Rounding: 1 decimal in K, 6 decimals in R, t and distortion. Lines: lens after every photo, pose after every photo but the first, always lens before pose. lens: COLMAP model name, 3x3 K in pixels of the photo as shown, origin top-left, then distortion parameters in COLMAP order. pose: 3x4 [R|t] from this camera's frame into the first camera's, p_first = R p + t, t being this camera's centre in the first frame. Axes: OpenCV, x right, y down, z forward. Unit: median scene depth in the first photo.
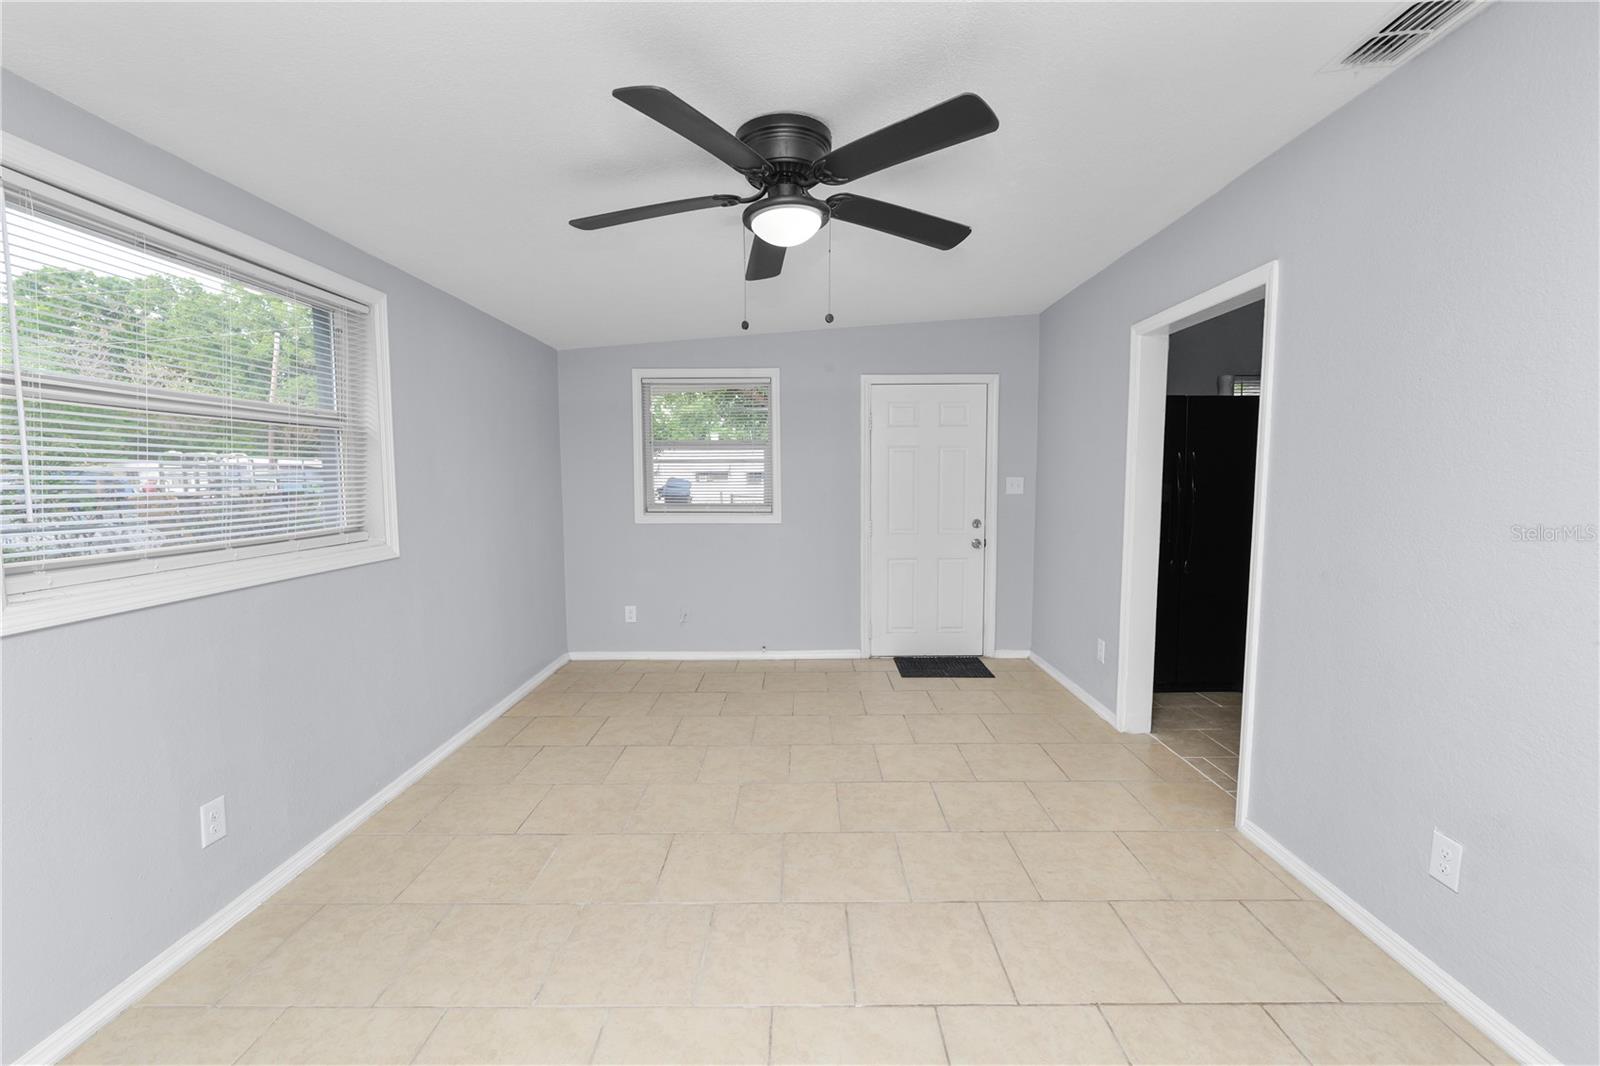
lens RADIAL K [[668.5, 0, 801.4], [0, 668.5, 526.6], [0, 0, 1]] dist [-0.008438, -0.000086]
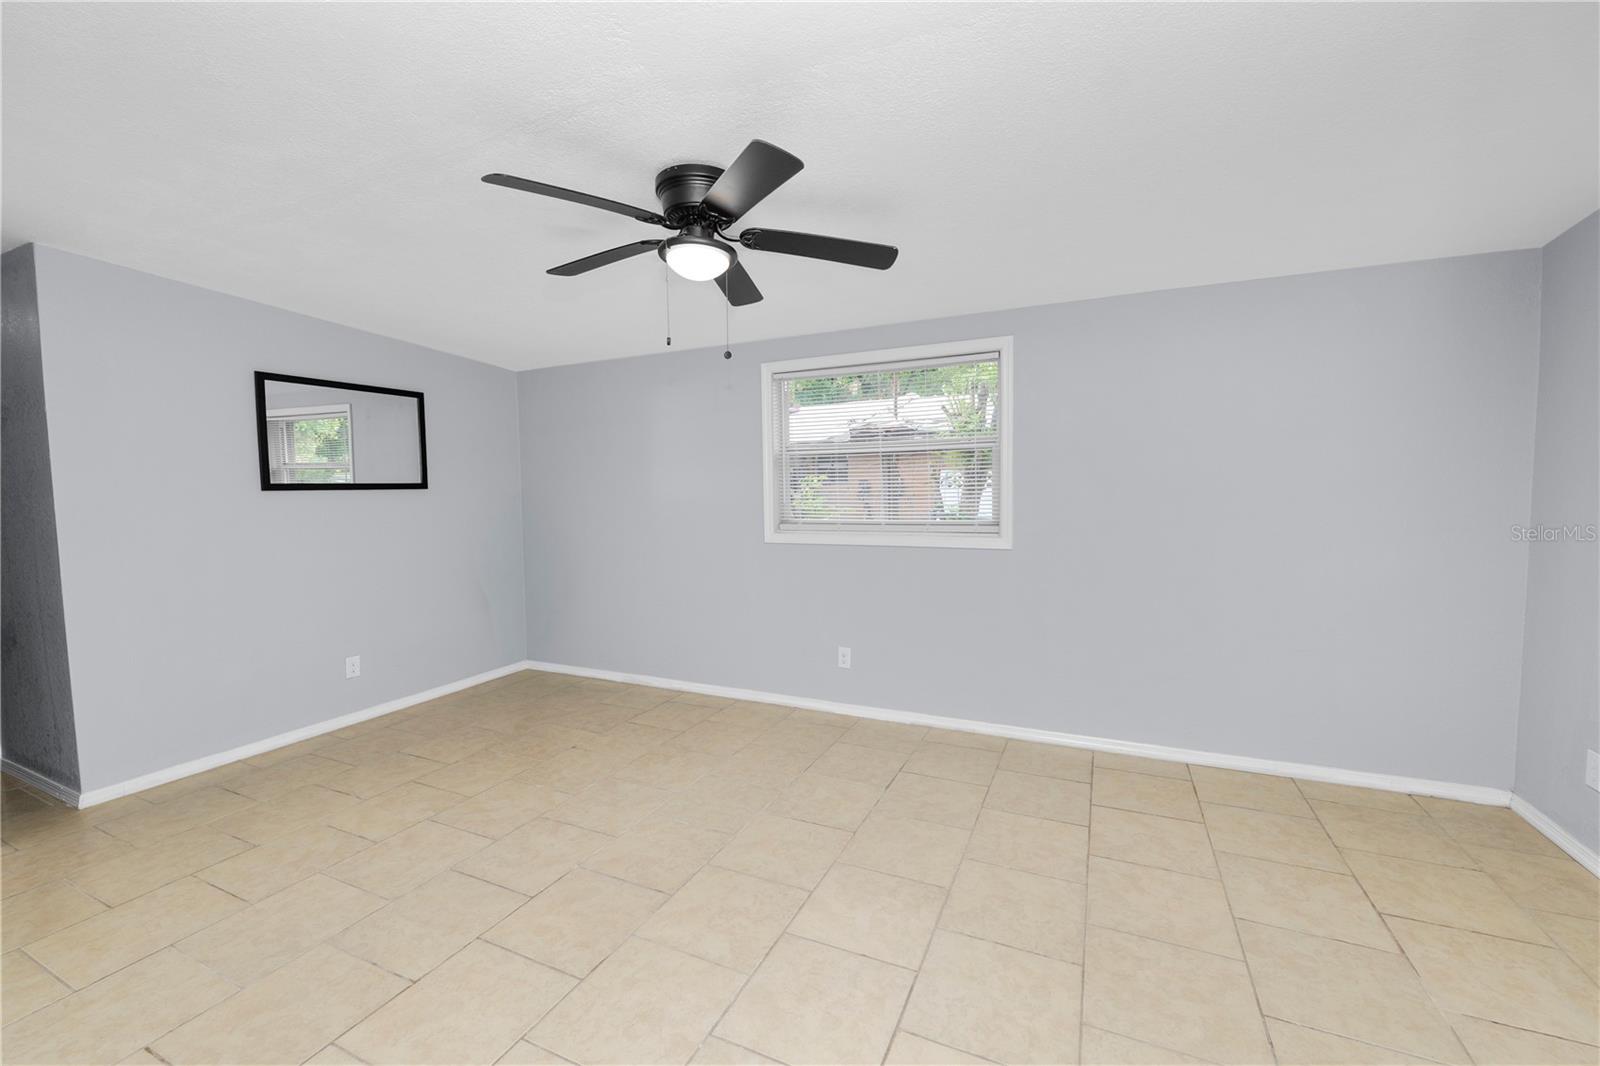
lens RADIAL K [[651.9, 0, 798.3], [0, 651.9, 532.0], [0, 0, 1]] dist [-0.013266, 0.000004]
pose [[-0.420405, 0.069653, -0.904659, 0.527499], [-0.053905, 0.993371, 0.101533, -0.071362], [0.905734, 0.091451, -0.413863, 0.943550]]
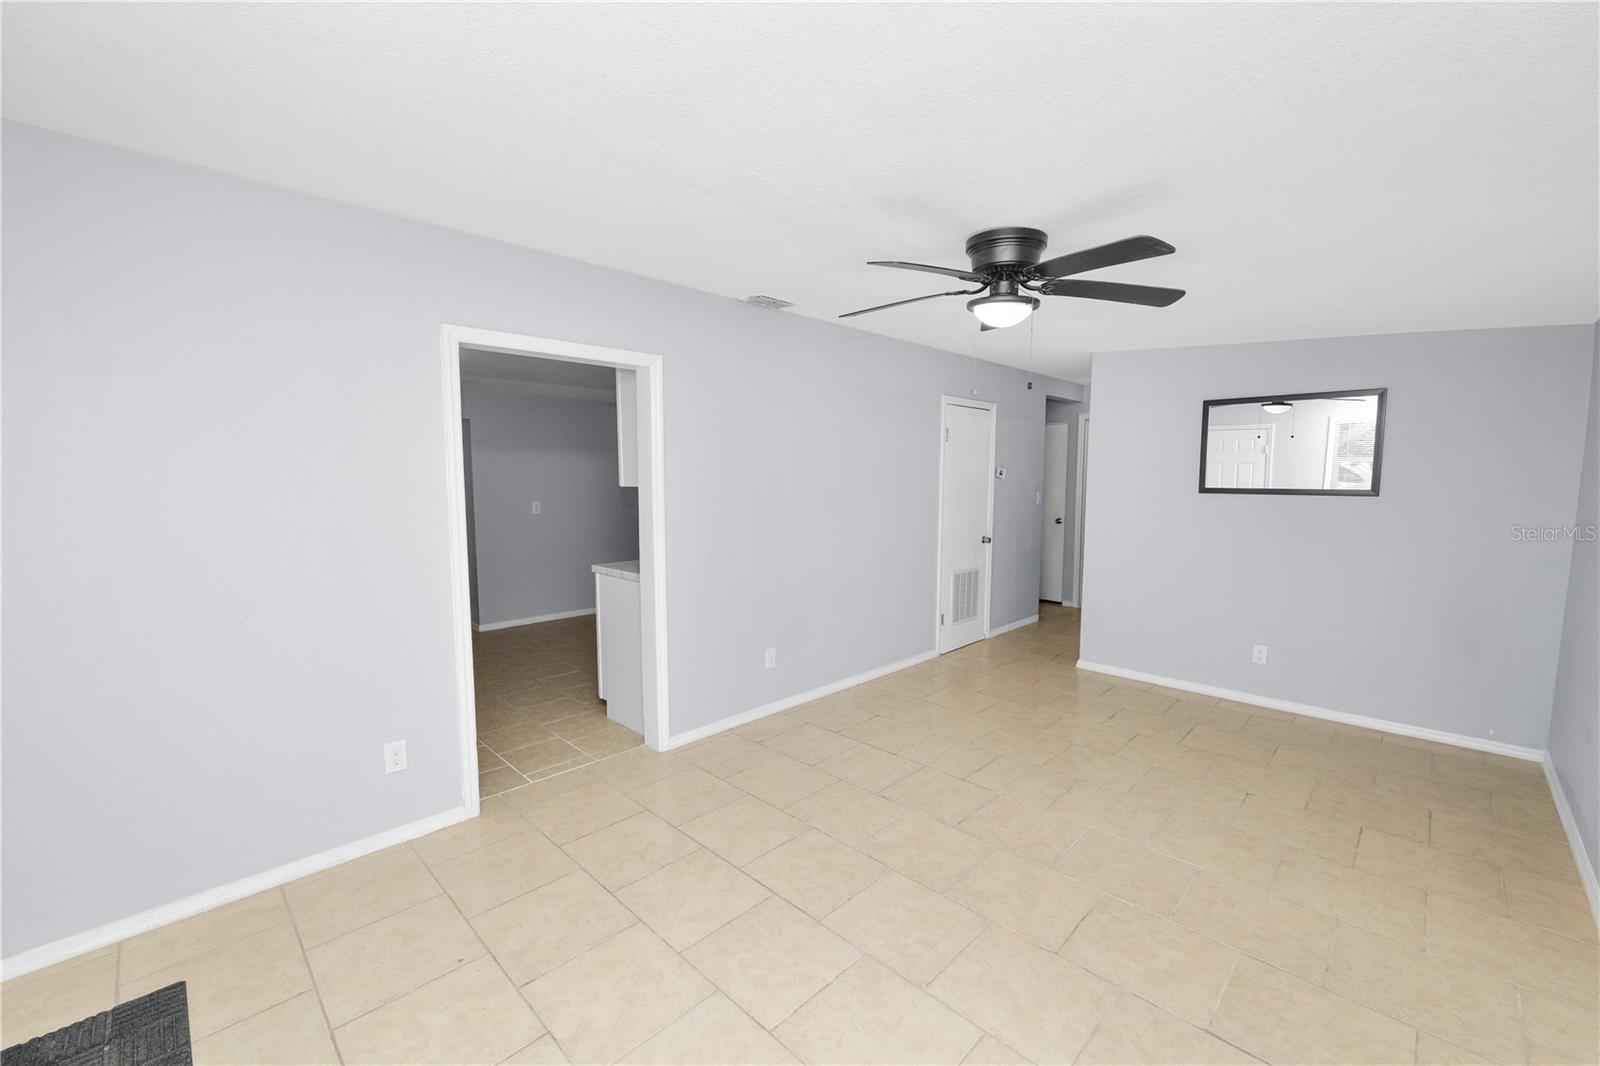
lens RADIAL K [[651.9, 0, 798.3], [0, 651.9, 532.0], [0, 0, 1]] dist [-0.013266, 0.000004]
pose [[-0.714047, -0.058803, 0.697624, -0.357836], [0.054617, 0.988751, 0.139244, -0.135370], [-0.697964, 0.137529, -0.702803, 1.251232]]
